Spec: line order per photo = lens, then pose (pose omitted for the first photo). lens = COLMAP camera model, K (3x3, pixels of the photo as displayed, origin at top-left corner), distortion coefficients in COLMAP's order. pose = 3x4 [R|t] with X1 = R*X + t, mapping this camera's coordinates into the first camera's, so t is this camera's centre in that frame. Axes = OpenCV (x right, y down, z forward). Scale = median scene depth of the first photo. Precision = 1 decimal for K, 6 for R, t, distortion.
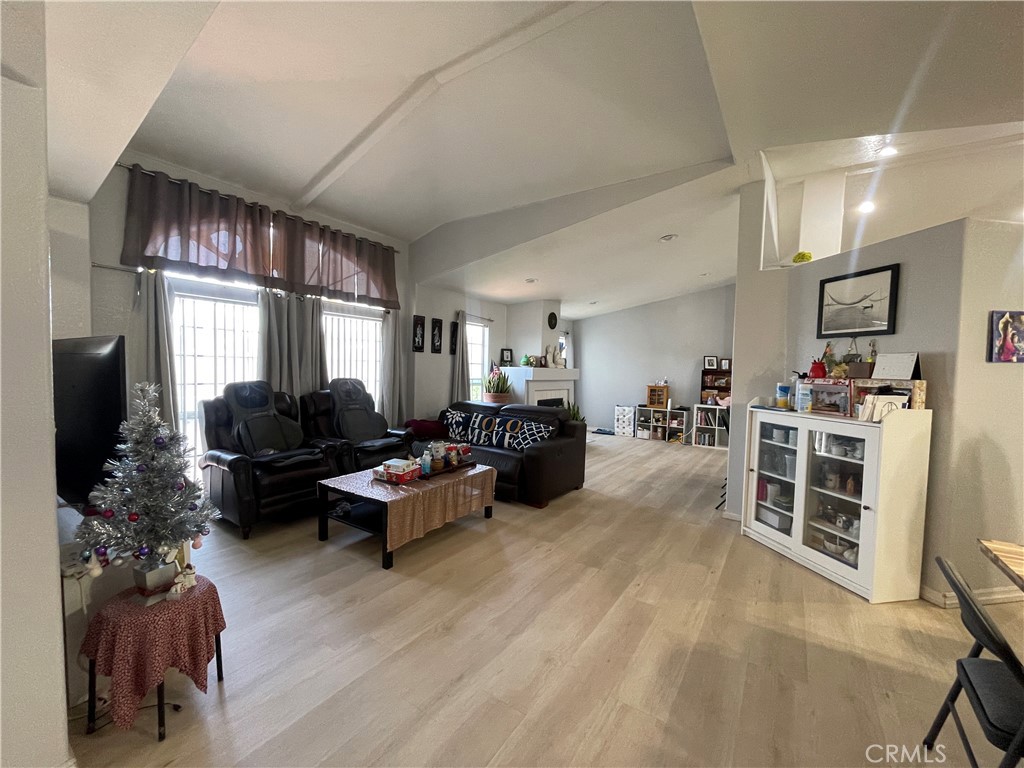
lens RADIAL K [[416.0, 0, 512.8], [0, 416.0, 386.1], [0, 0, 1]] dist [-0.003904, -0.000314]
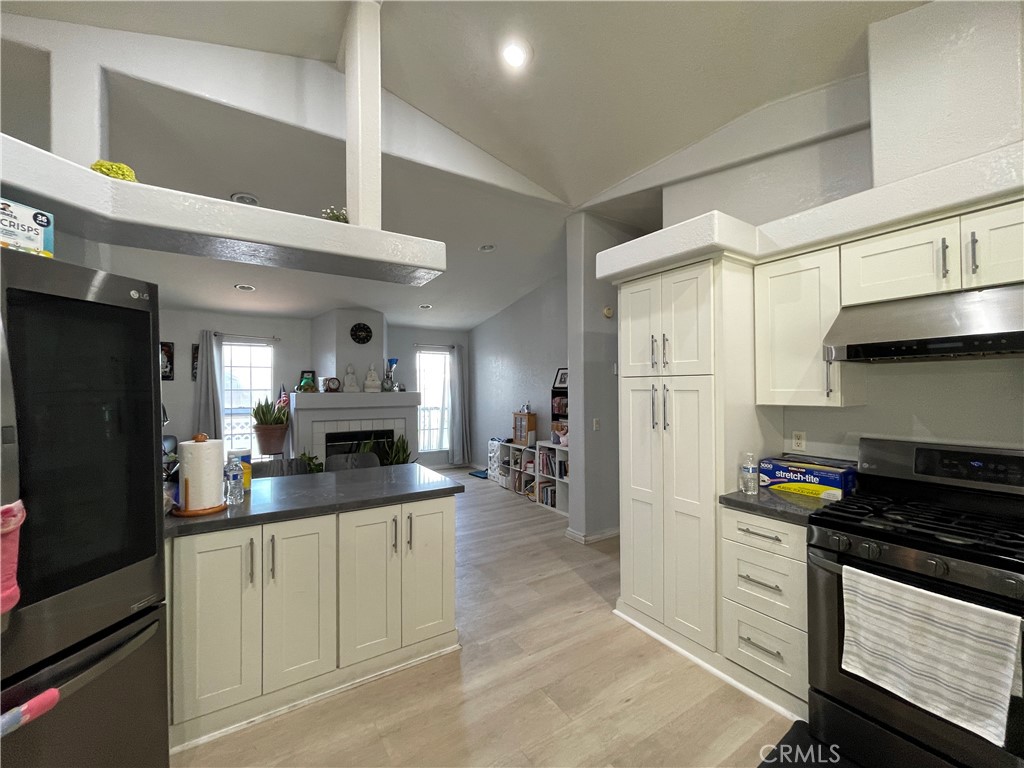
lens RADIAL K [[416.0, 0, 513.4], [0, 416.0, 383.5], [0, 0, 1]] dist [-0.003904, -0.000314]
pose [[0.922502, -0.031529, -0.384703, 1.312200], [0.010132, 0.998293, -0.057520, -0.021148], [0.385859, 0.049165, 0.921247, 0.728241]]
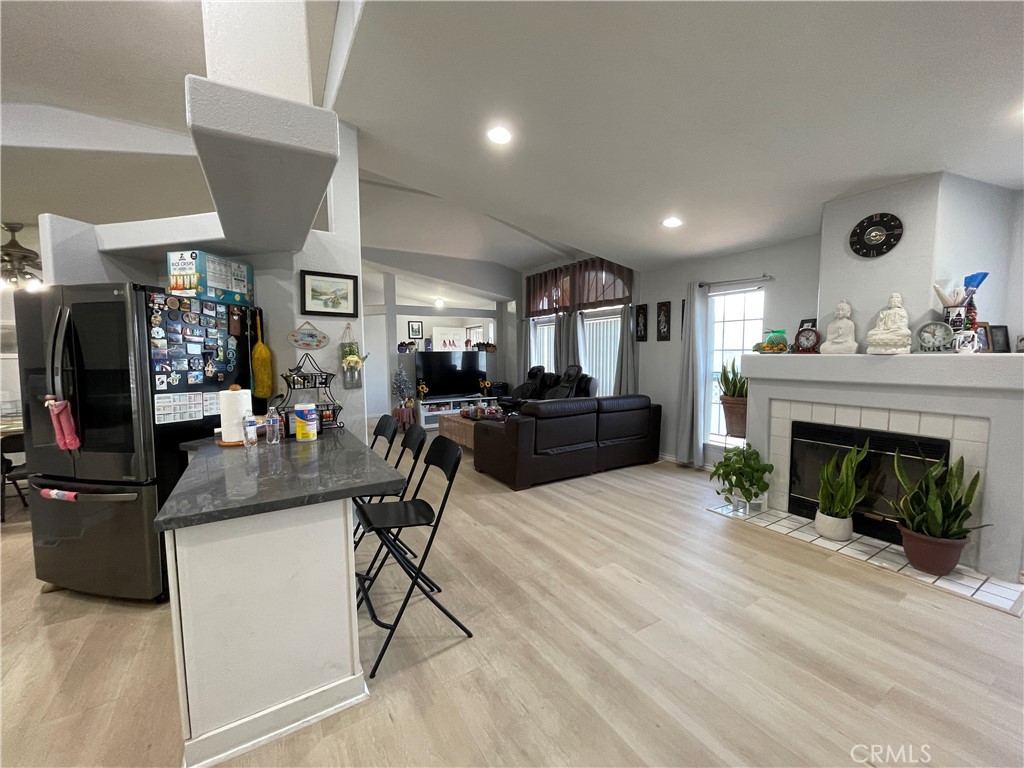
lens RADIAL K [[416.0, 0, 510.2], [0, 416.0, 387.9], [0, 0, 1]] dist [-0.003904, -0.000314]
pose [[-0.410412, 0.054985, -0.910241, 1.191972], [-0.038673, 0.996233, 0.077617, -0.053774], [0.911080, 0.067057, -0.406740, 1.653084]]
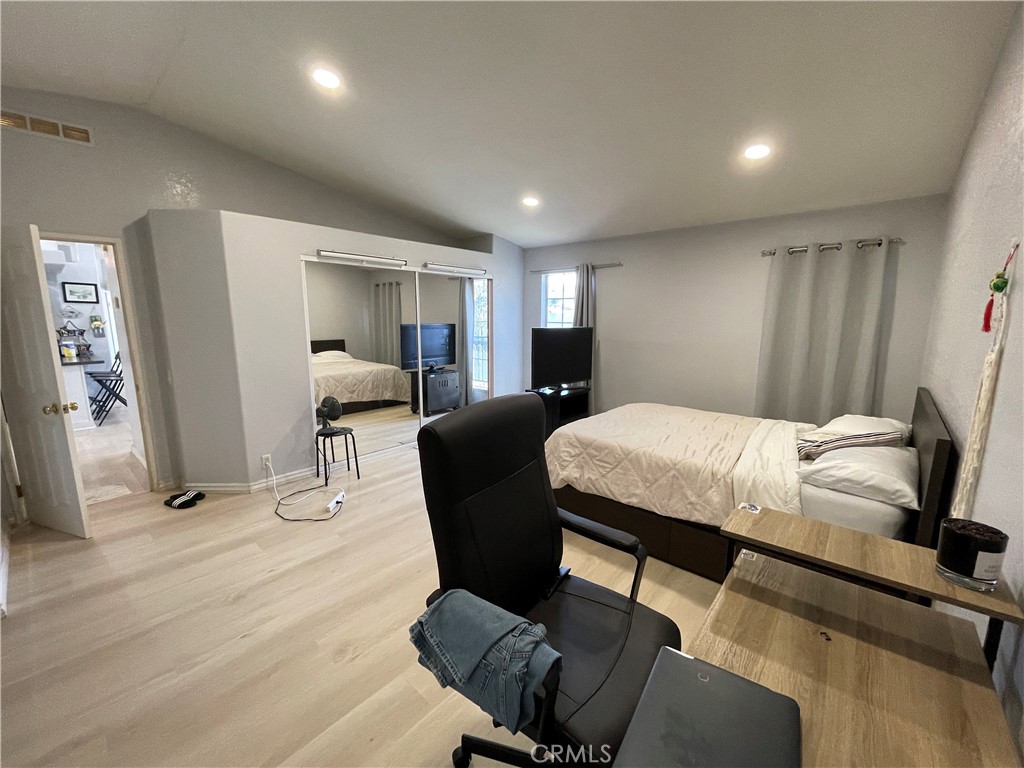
lens RADIAL K [[416.0, 0, 516.7], [0, 416.0, 390.5], [0, 0, 1]] dist [-0.003904, -0.000314]
pose [[-0.122609, 0.138685, -0.982717, 2.082043], [-0.042915, 0.988521, 0.144858, -0.082344], [0.991527, 0.059934, -0.115250, 2.962198]]
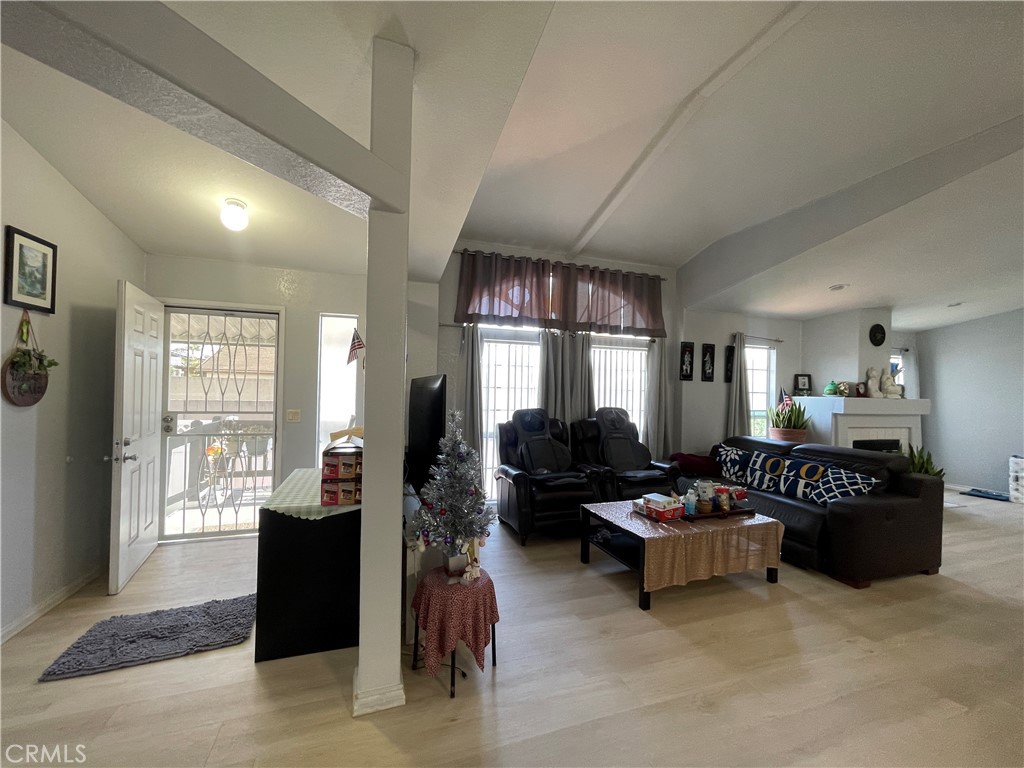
lens RADIAL K [[416.0, 0, 506.8], [0, 416.0, 386.4], [0, 0, 1]] dist [-0.003904, -0.000314]
pose [[0.799691, -0.013387, -0.600263, 0.016681], [-0.027768, 0.997857, -0.059247, -0.003435], [0.599770, 0.064047, 0.797605, 0.015039]]
